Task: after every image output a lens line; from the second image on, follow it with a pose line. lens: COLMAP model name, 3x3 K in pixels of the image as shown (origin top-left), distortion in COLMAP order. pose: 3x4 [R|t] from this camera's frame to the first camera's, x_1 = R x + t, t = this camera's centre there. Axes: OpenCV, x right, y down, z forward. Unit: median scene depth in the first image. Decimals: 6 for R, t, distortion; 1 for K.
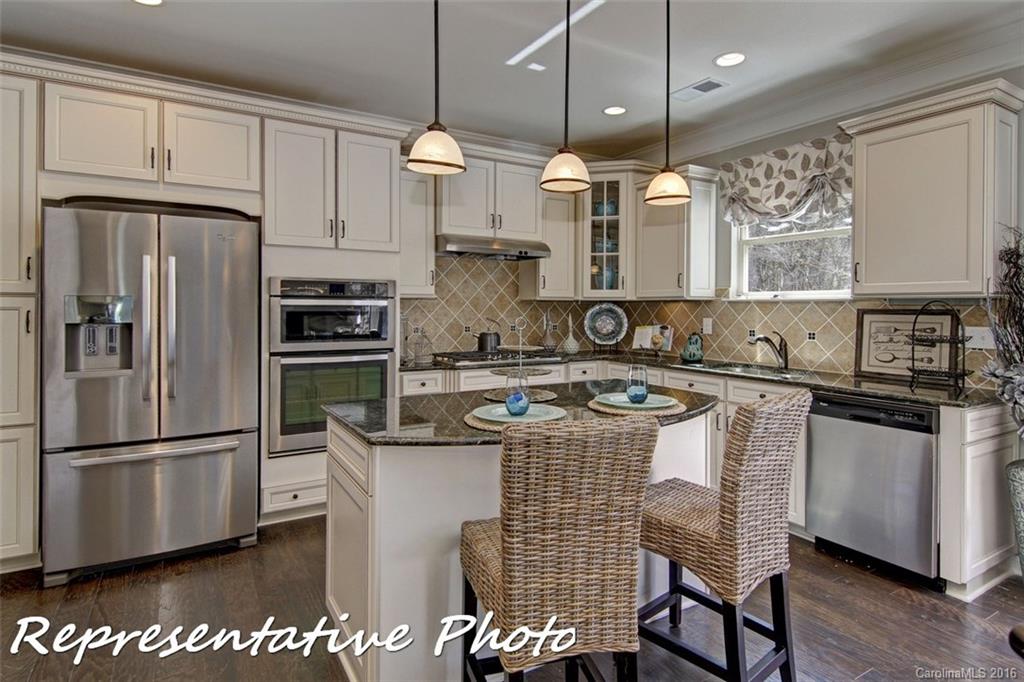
lens RADIAL K [[539.3, 0, 512.5], [0, 539.3, 309.7], [0, 0, 1]] dist [0.001608, -0.000368]
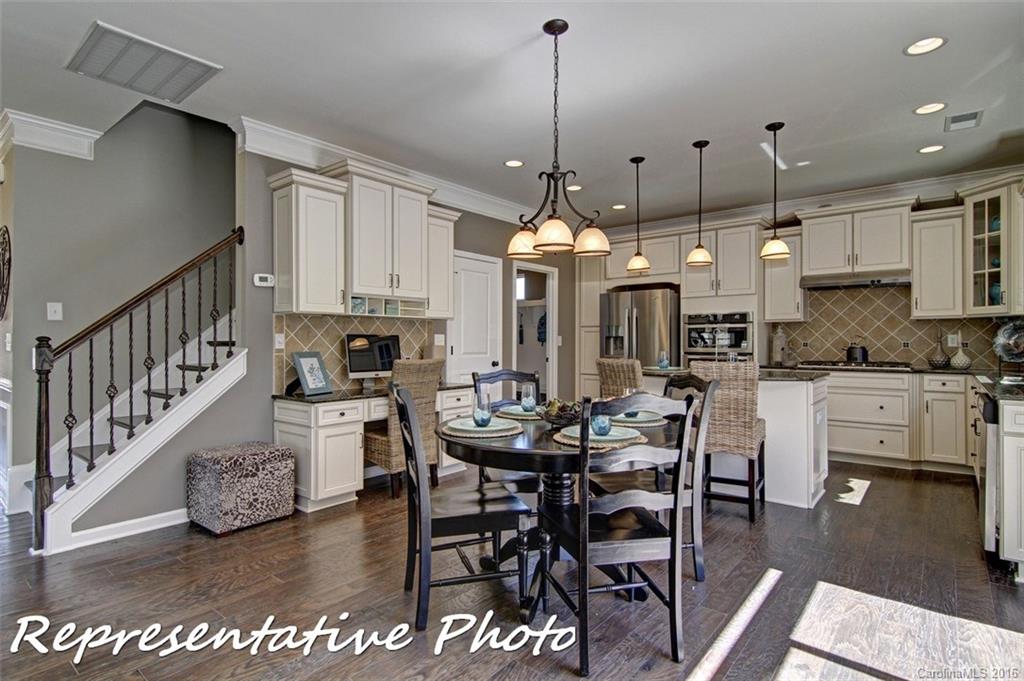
lens RADIAL K [[515.1, 0, 512.0], [0, 515.1, 340.5], [0, 0, 1]] dist [0.003044, -0.005987]
pose [[0.324977, -0.007427, -0.945693, 0.844401], [-0.000034, 0.999969, -0.007865, 0.037591], [0.945722, 0.002588, 0.324967, -0.165463]]
